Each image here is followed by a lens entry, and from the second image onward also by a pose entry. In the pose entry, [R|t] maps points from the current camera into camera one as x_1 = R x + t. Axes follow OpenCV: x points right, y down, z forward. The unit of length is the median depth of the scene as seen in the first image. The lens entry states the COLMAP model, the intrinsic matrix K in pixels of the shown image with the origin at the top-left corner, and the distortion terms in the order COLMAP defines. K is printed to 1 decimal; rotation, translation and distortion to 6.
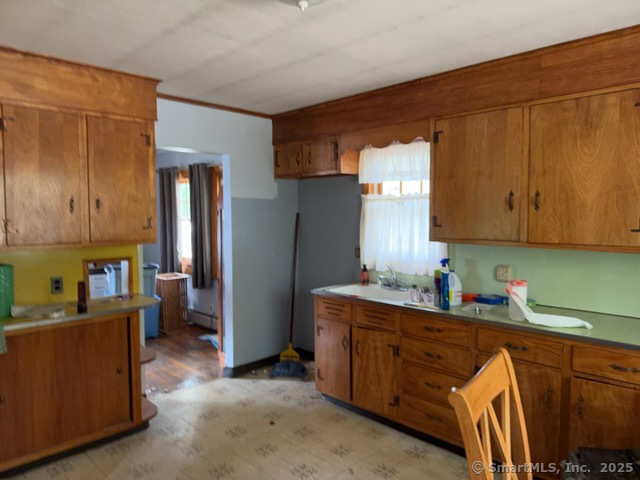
lens RADIAL K [[456.8, 0, 320.0], [0, 456.8, 240.0], [0, 0, 1]] dist [0.077302, -0.112671]
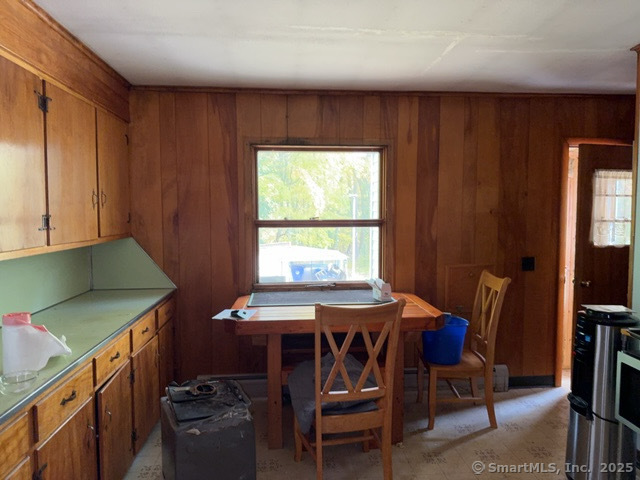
lens RADIAL K [[456.8, 0, 320.0], [0, 456.8, 240.0], [0, 0, 1]] dist [0.077302, -0.112671]
pose [[-0.762193, -0.039621, 0.646136, -0.260996], [0.037241, 0.993788, 0.104870, -0.057304], [-0.646278, 0.103994, -0.755983, 1.018684]]
